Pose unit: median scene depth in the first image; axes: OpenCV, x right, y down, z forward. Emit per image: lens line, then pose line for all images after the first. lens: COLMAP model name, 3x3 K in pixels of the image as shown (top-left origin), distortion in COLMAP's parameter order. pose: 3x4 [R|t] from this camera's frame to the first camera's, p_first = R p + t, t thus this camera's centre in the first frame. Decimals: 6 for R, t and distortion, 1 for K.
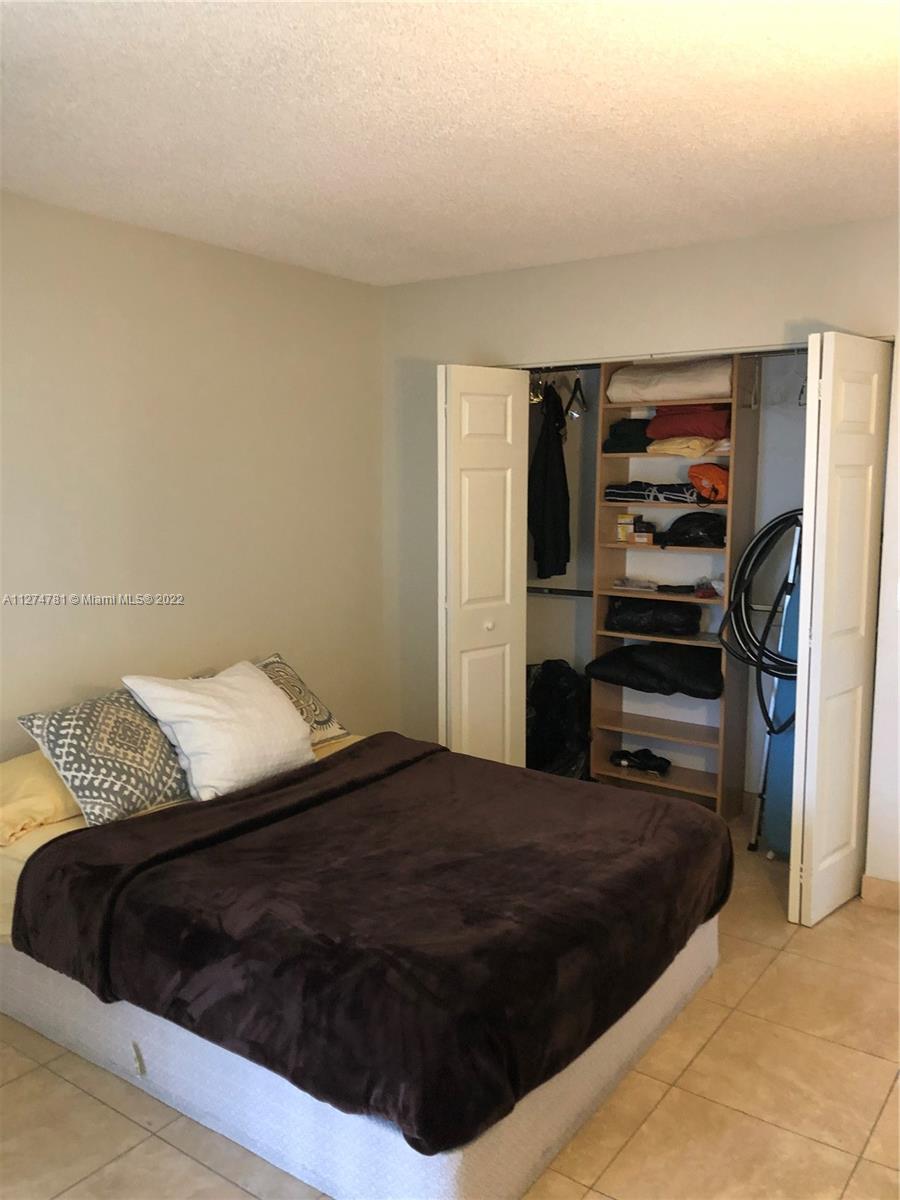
lens RADIAL K [[981.8, 0, 446.3], [0, 981.8, 603.0], [0, 0, 1]] dist [0.017684, -0.008122]
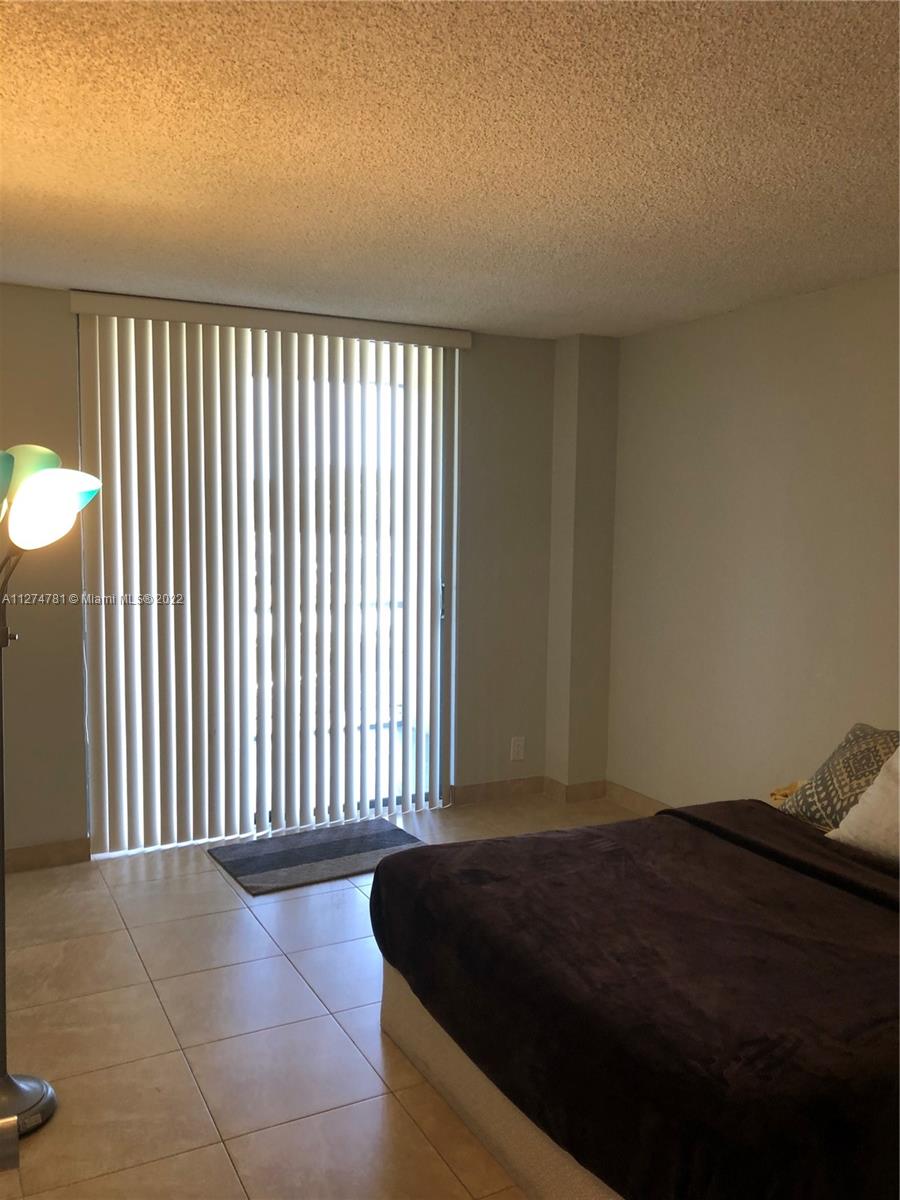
lens RADIAL K [[981.8, 0, 446.3], [0, 981.8, 603.0], [0, 0, 1]] dist [0.017684, -0.008122]
pose [[-0.453435, 0.075418, -0.888093, 0.840617], [-0.121897, 0.981803, 0.145613, -0.140071], [0.882915, 0.174282, -0.435991, 1.078151]]
